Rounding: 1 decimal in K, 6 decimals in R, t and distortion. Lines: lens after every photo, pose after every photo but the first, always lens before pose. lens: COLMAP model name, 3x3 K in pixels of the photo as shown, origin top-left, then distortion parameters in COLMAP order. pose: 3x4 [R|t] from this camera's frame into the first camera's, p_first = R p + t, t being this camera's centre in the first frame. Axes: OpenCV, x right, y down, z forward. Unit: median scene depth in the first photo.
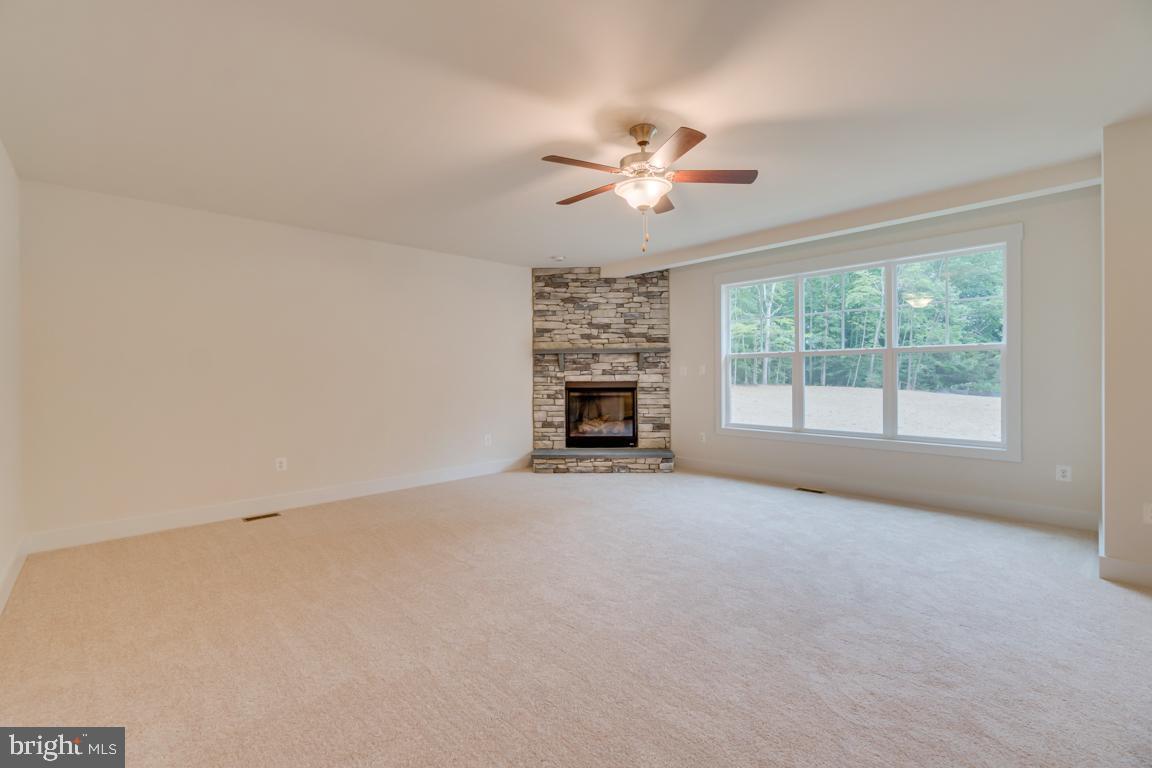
lens RADIAL K [[505.7, 0, 553.0], [0, 505.7, 377.8], [0, 0, 1]] dist [-0.004116, 0.000872]
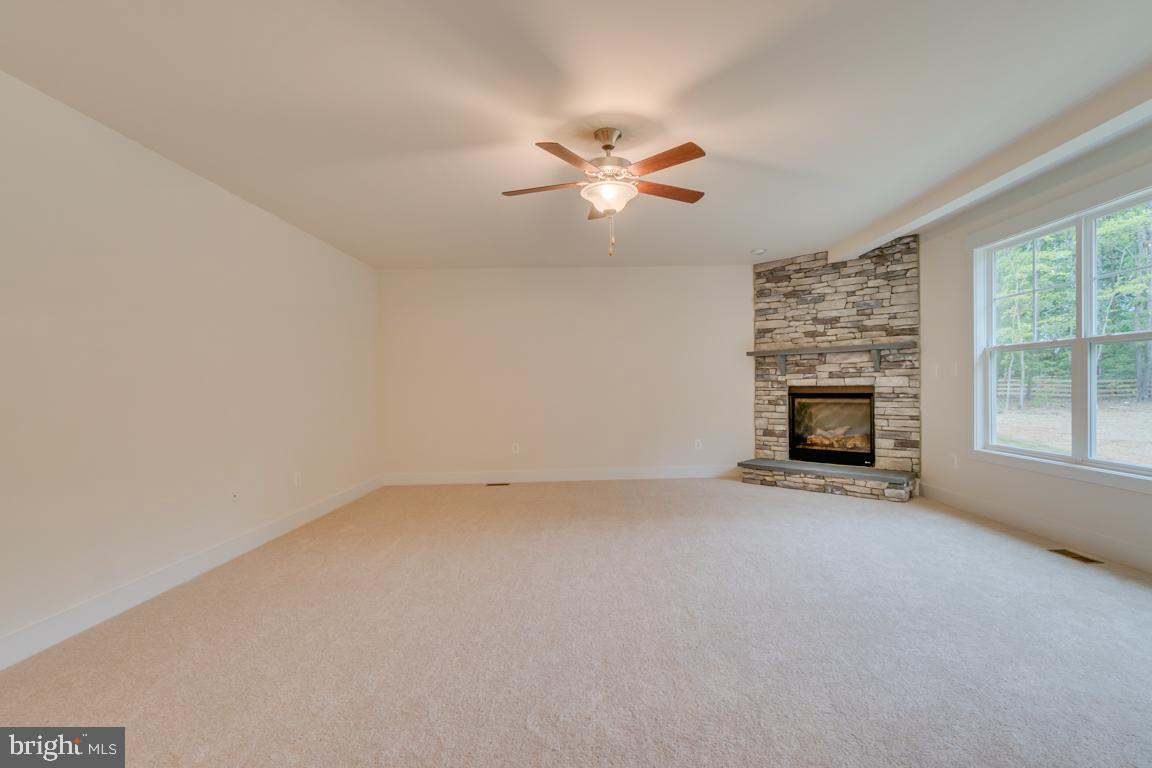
lens RADIAL K [[505.7, 0, 580.1], [0, 505.7, 395.4], [0, 0, 1]] dist [-0.004116, 0.000872]
pose [[0.744160, 0.009899, -0.667928, 0.353836], [0.005737, 0.999759, 0.021208, 0.002863], [0.667977, -0.019614, 0.743923, 0.088278]]
